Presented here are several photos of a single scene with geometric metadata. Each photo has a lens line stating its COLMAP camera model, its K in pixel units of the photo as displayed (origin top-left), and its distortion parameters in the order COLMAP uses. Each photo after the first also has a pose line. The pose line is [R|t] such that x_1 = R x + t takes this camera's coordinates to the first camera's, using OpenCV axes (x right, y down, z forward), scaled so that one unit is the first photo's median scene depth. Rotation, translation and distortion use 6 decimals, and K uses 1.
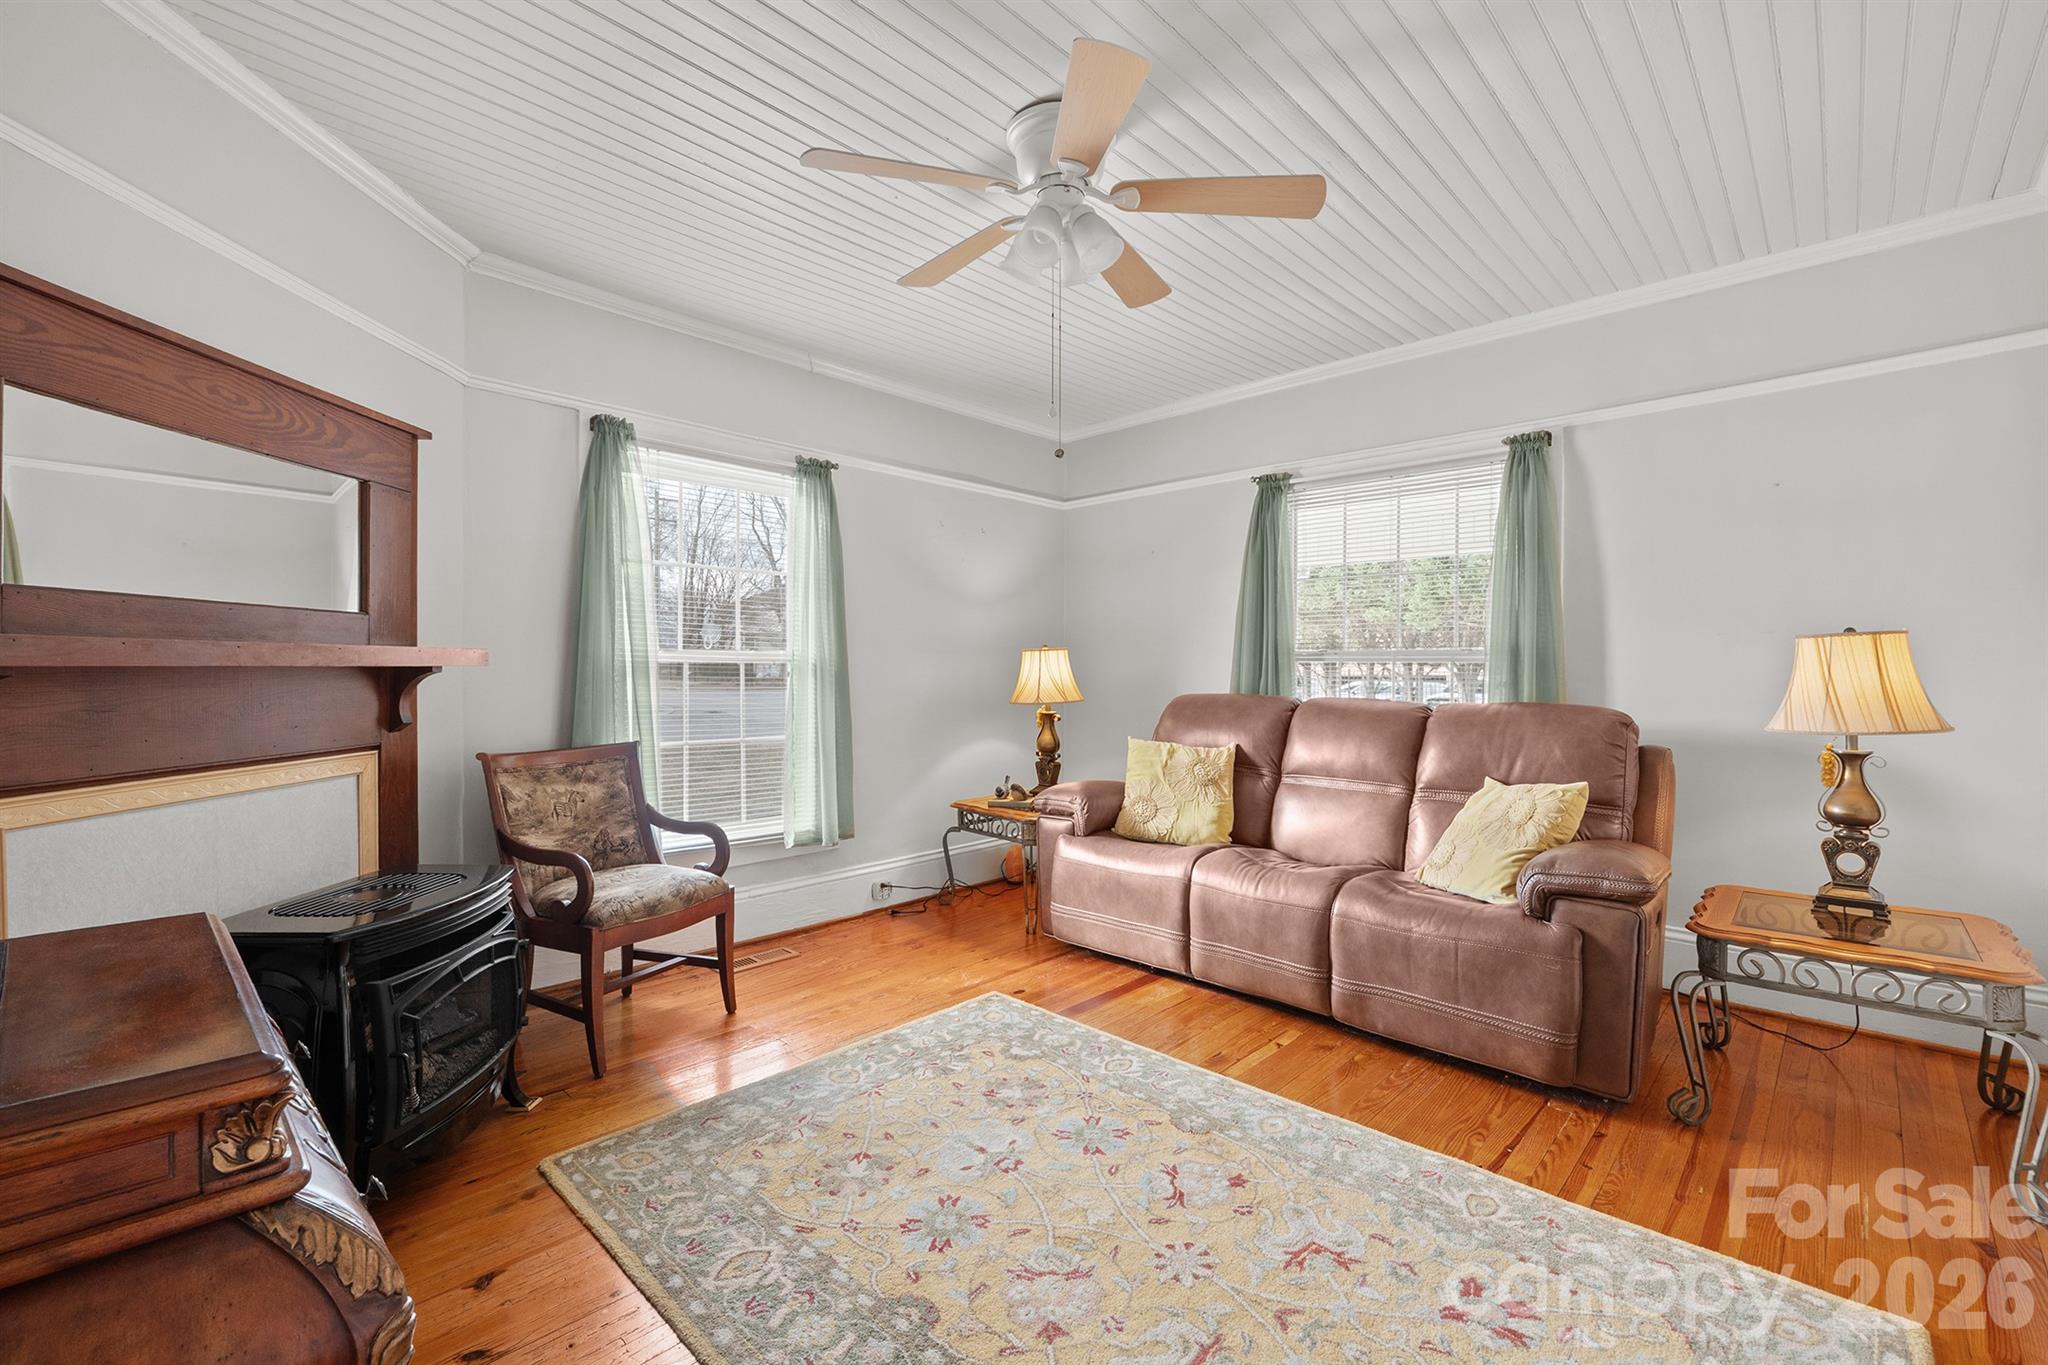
lens RADIAL K [[881.0, 0, 1021.9], [0, 881.0, 670.7], [0, 0, 1]] dist [-0.011944, 0.002765]
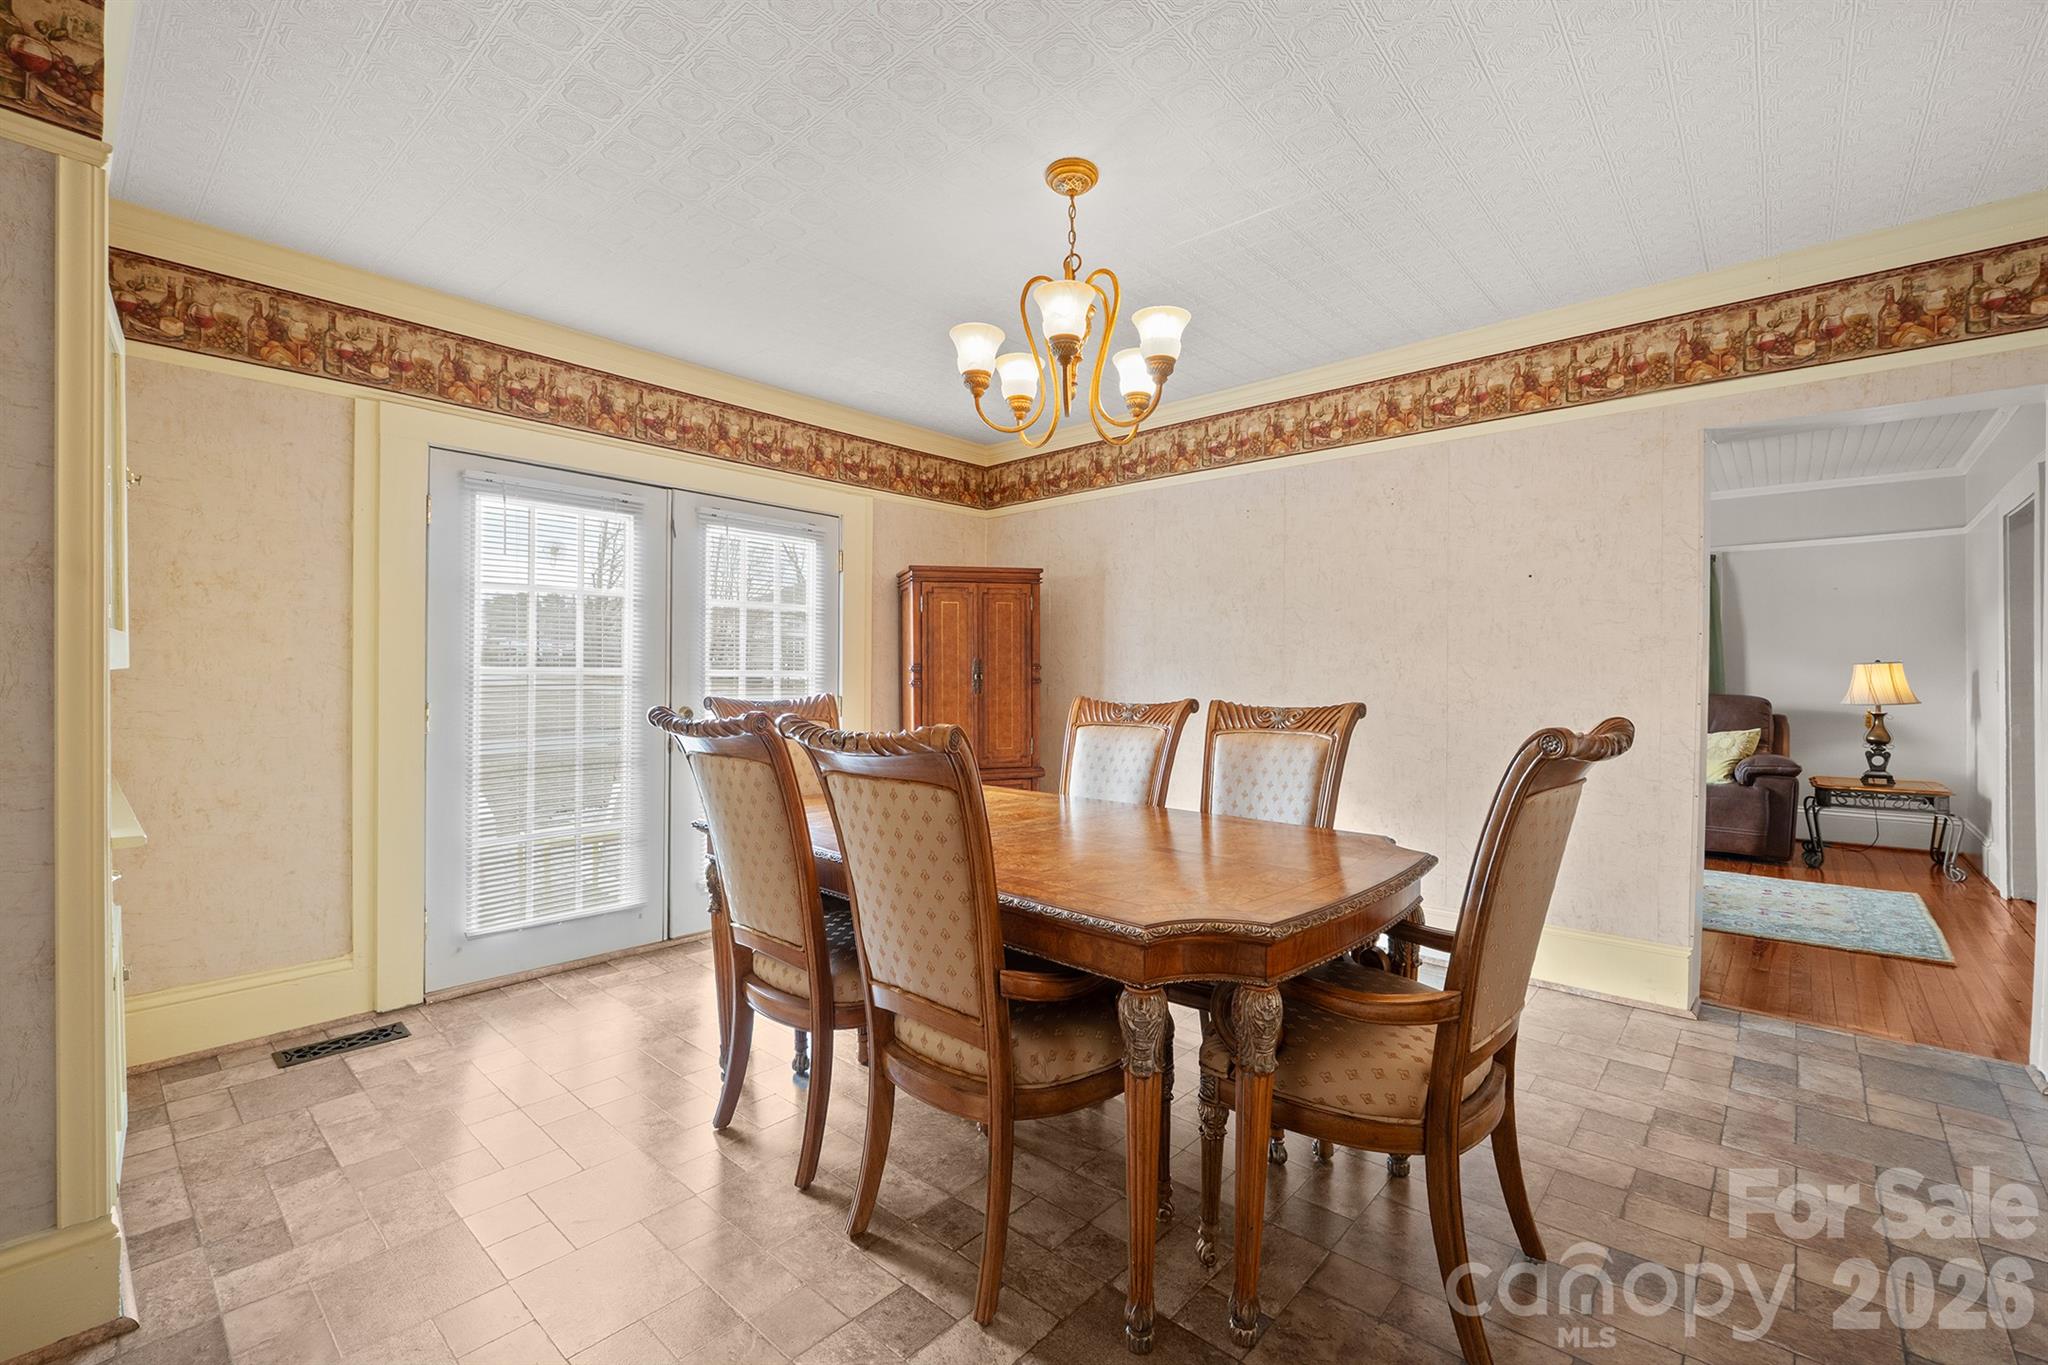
lens RADIAL K [[881.0, 0, 1017.0], [0, 881.0, 674.0], [0, 0, 1]] dist [-0.011944, 0.002765]
pose [[0.999528, -0.004025, 0.030468, -1.446762], [0.004034, 0.999992, -0.000218, -0.020139], [-0.030467, 0.000341, 0.999536, -1.284754]]
